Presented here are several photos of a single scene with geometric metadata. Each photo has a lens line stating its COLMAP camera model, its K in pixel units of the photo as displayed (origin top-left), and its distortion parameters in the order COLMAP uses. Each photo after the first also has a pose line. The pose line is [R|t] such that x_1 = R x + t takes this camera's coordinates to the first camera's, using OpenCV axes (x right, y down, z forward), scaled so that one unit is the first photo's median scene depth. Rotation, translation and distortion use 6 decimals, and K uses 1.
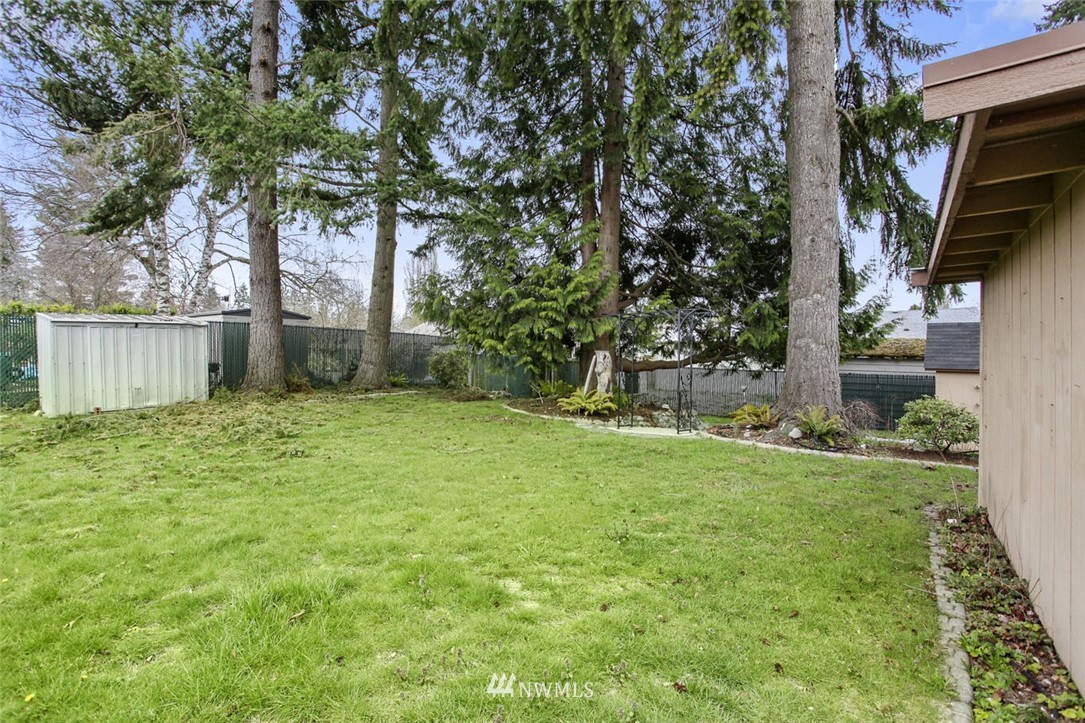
lens RADIAL K [[533.3, 0, 542.5], [0, 533.3, 361.5], [0, 0, 1]] dist [-0.057629, 0.022150]
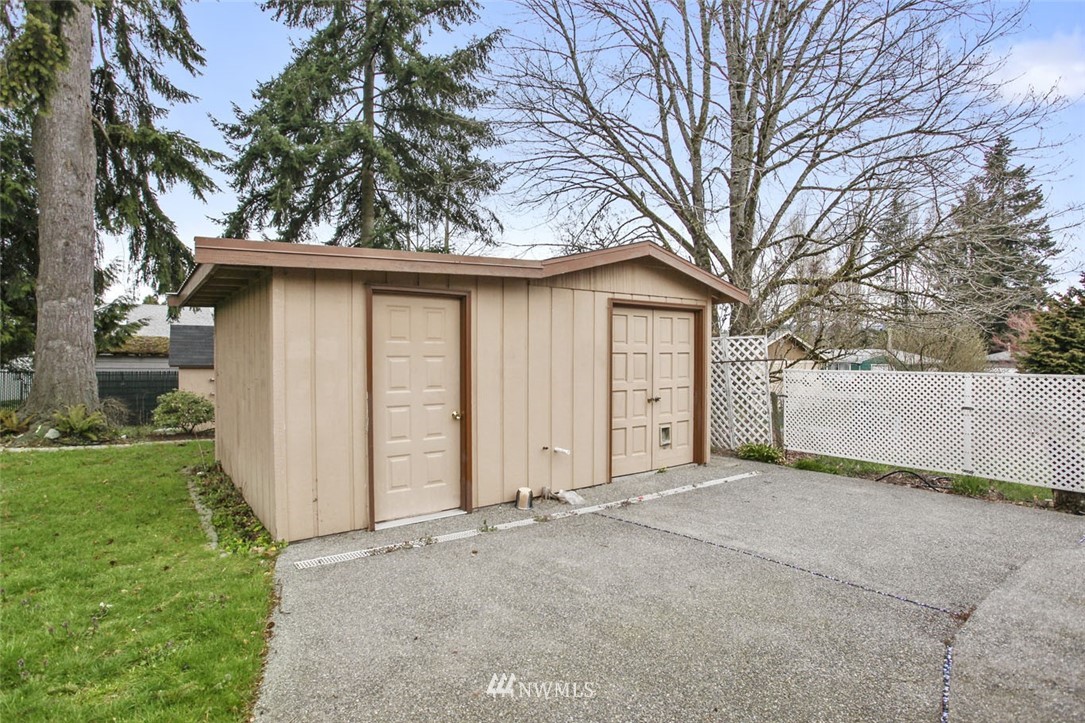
lens RADIAL K [[555.0, 0, 542.5], [0, 555.0, 361.5], [0, 0, 1]] dist [-0.067658, 0.024441]
pose [[0.316033, -0.016923, 0.948597, -0.147875], [0.004511, 0.999856, 0.016334, -0.012357], [-0.948738, -0.000883, 0.316064, -0.170299]]
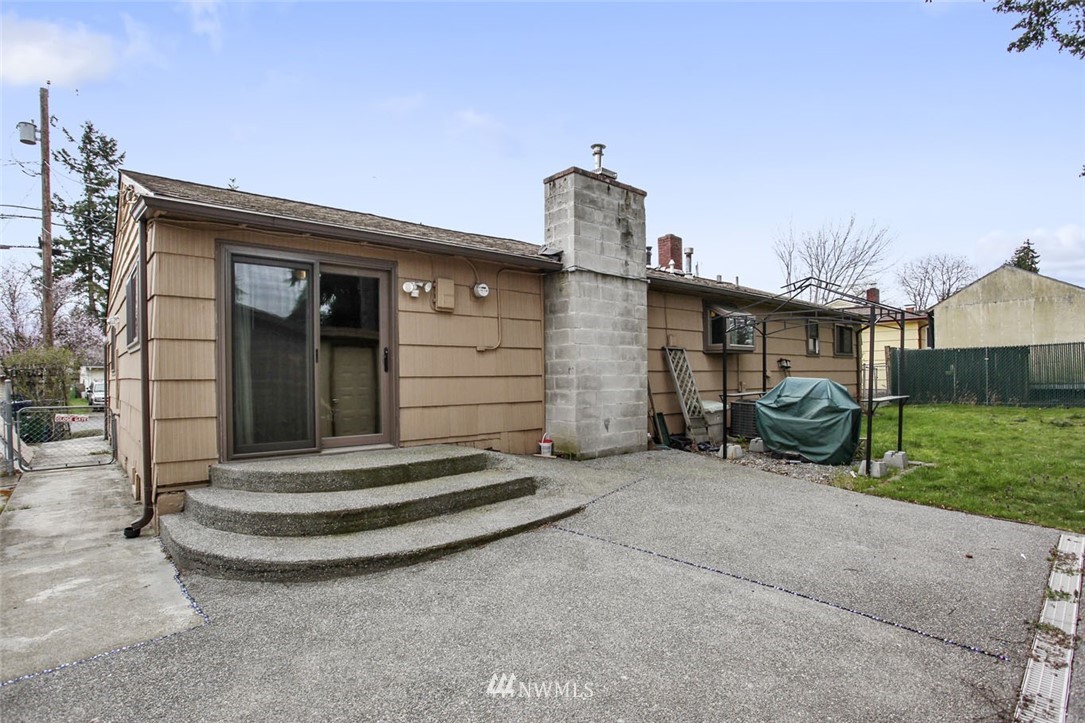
lens RADIAL K [[555.0, 0, 542.5], [0, 555.0, 361.5], [0, 0, 1]] dist [-0.067658, 0.024441]
pose [[-0.207889, -0.029082, -0.977720, 0.613584], [0.004505, 0.999519, -0.030688, 0.009383], [0.978142, -0.010785, -0.207658, -0.203005]]
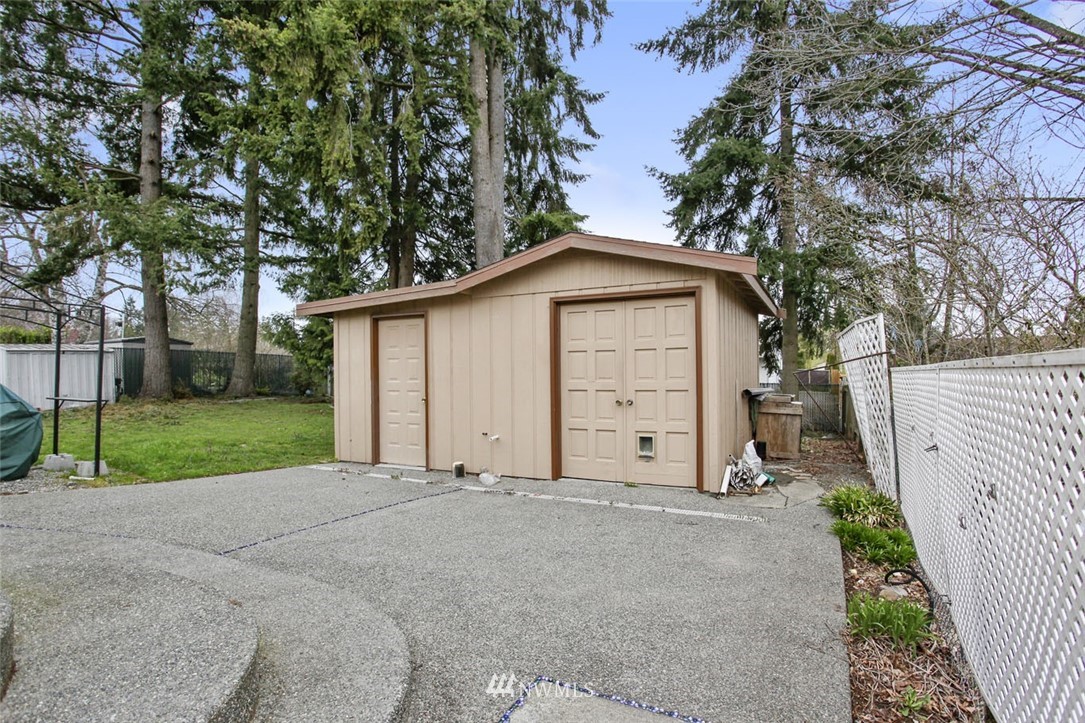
lens RADIAL K [[556.5, 0, 540.2], [0, 556.5, 387.2], [0, 0, 1]] dist [-0.077401, 0.025610]
pose [[0.991226, -0.013037, 0.131537, 0.344804], [0.010810, 0.999786, 0.017631, 0.016409], [-0.131739, -0.016055, 0.991154, -0.647066]]
